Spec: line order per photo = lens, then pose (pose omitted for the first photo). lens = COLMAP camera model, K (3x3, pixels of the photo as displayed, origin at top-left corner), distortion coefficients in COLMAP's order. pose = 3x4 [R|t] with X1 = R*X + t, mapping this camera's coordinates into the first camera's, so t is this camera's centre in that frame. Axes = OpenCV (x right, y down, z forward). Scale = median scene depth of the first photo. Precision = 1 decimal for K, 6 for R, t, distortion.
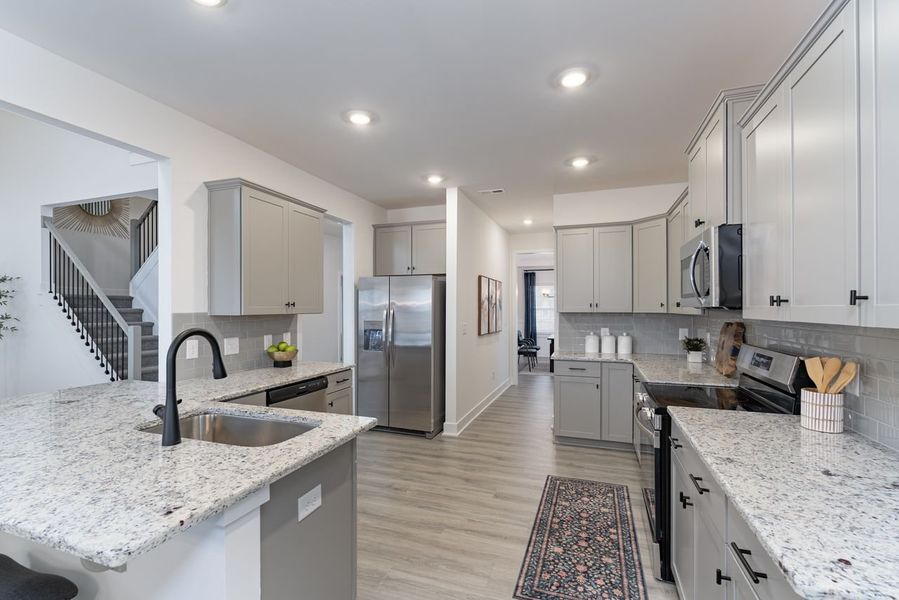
lens RADIAL K [[405.8, 0, 448.4], [0, 405.8, 303.4], [0, 0, 1]] dist [0.000314, 0.000326]
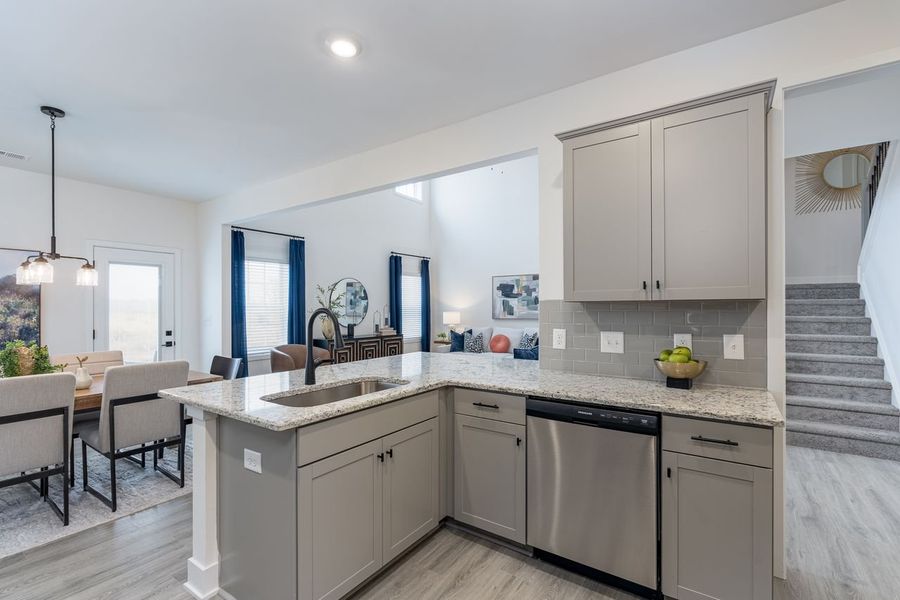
lens RADIAL K [[406.2, 0, 448.9], [0, 406.2, 303.4], [0, 0, 1]] dist [0.000314, 0.000326]
pose [[-0.264236, -0.006608, -0.964435, 0.365269], [0.014133, 0.999843, -0.010723, 0.041764], [0.964354, -0.016464, -0.264101, 1.094527]]
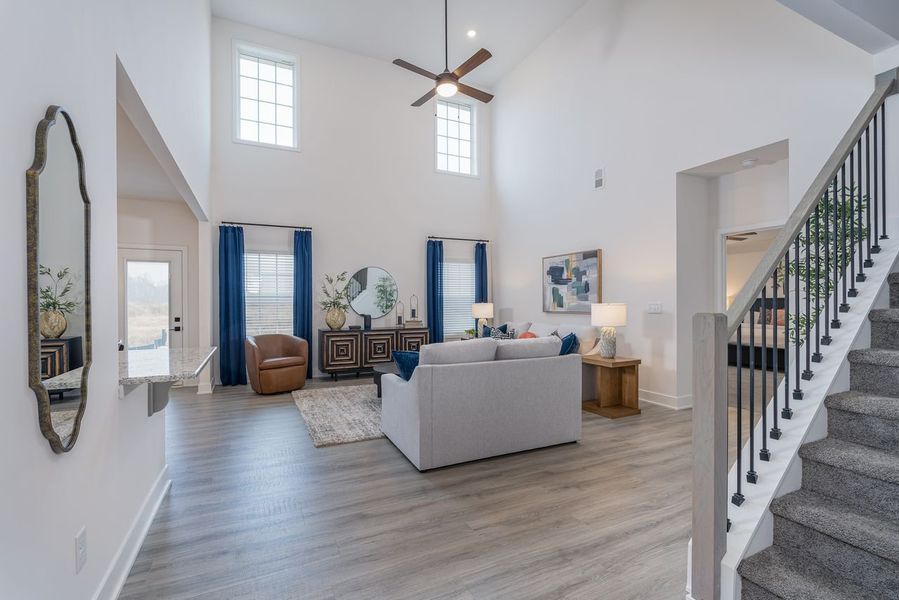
lens RADIAL K [[405.8, 0, 448.4], [0, 405.8, 303.4], [0, 0, 1]] dist [0.000314, 0.000326]
pose [[-0.707606, 0.008305, -0.706558, -0.673723], [0.013034, 0.999914, -0.001300, 0.078796], [0.706487, -0.010129, -0.707654, 1.983345]]
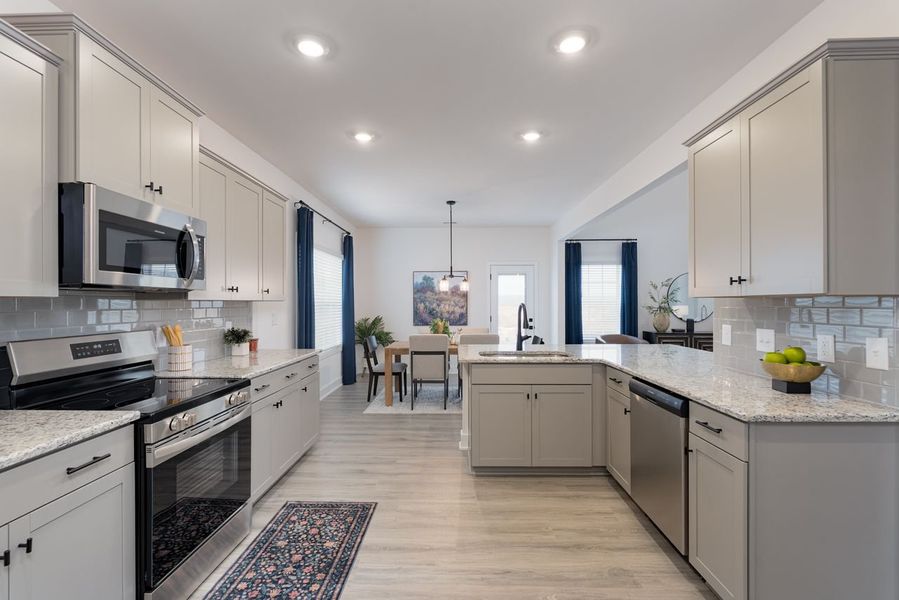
lens RADIAL K [[405.8, 0, 448.4], [0, 405.8, 303.4], [0, 0, 1]] dist [0.000314, 0.000326]
pose [[-0.949110, 0.004520, -0.314912, 0.276167], [0.007702, 0.999931, -0.008861, 0.049148], [0.314850, -0.010836, -0.949080, 1.823580]]
